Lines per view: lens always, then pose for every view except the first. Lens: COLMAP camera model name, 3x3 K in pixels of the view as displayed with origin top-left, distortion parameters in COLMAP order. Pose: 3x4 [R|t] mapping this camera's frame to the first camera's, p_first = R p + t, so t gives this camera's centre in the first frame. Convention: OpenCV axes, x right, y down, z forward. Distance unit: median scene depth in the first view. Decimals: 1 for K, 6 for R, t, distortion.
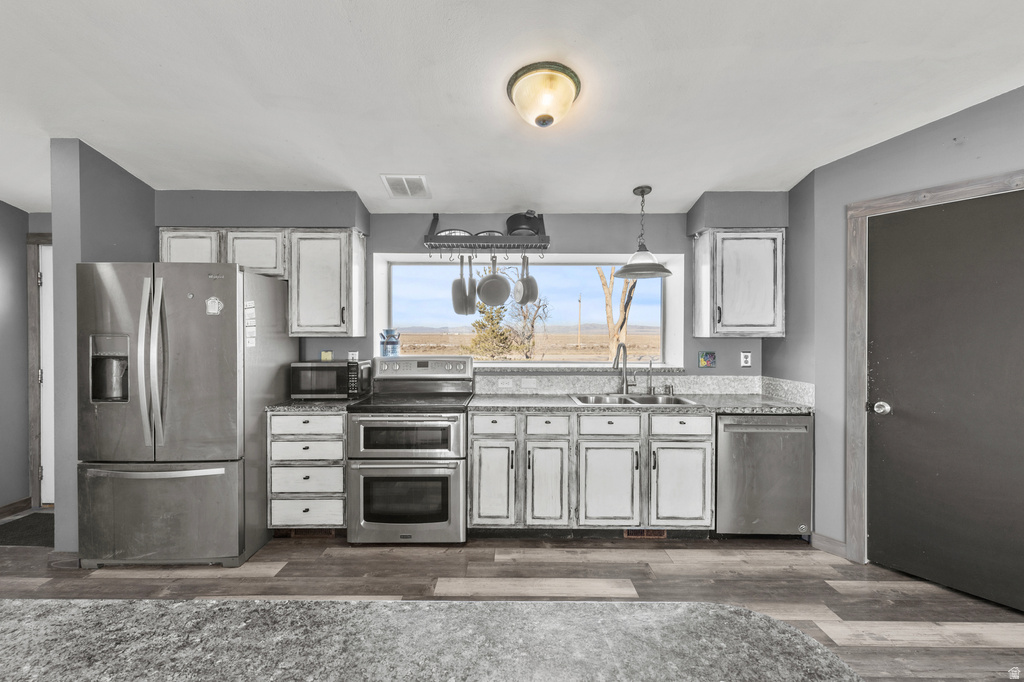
lens RADIAL K [[455.5, 0, 506.1], [0, 455.5, 338.8], [0, 0, 1]] dist [0.003045, 0.000094]
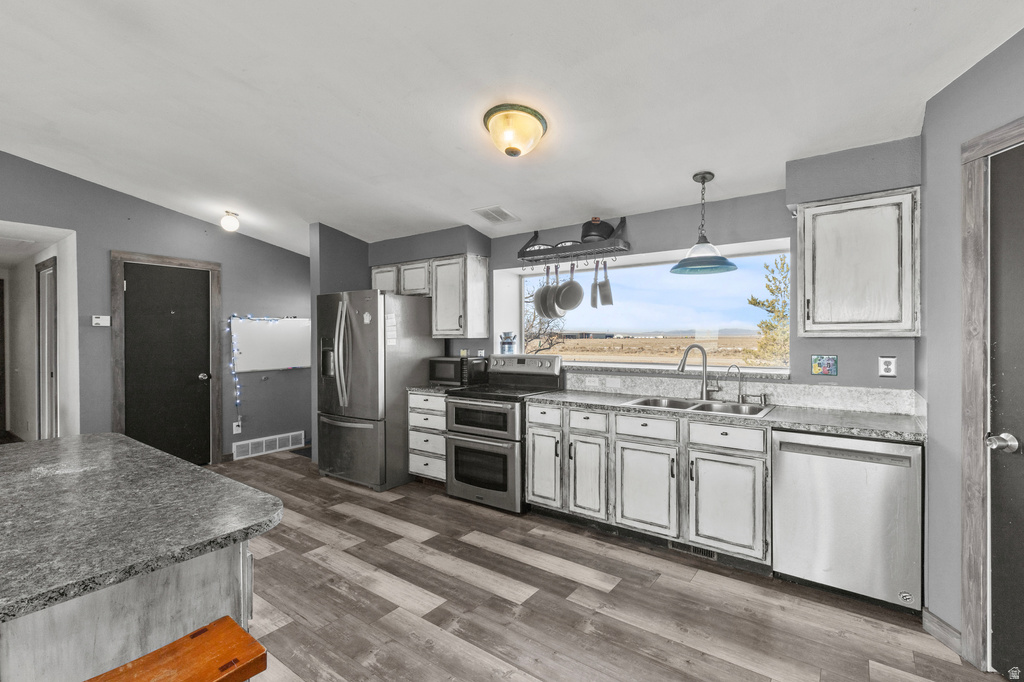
lens RADIAL K [[453.0, 0, 518.4], [0, 453.0, 340.2], [0, 0, 1]] dist [0.002091, 0.000013]
pose [[0.814979, -0.000439, -0.579491, 0.569602], [-0.000826, 0.999998, -0.001919, 0.004257], [0.579490, 0.002042, 0.814977, 0.047534]]
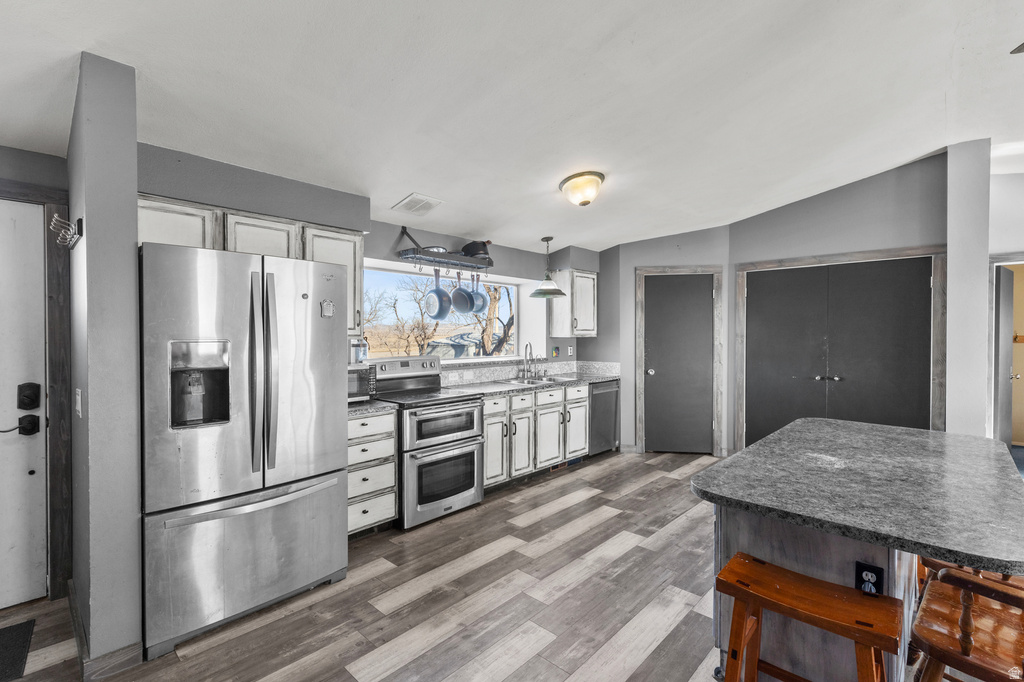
lens RADIAL K [[453.0, 0, 518.4], [0, 453.0, 340.2], [0, 0, 1]] dist [0.002091, 0.000013]
pose [[0.684942, -0.012385, 0.728493, -0.918030], [0.008239, 0.999923, 0.009254, -0.010657], [-0.728551, -0.000337, 0.684991, 0.062102]]
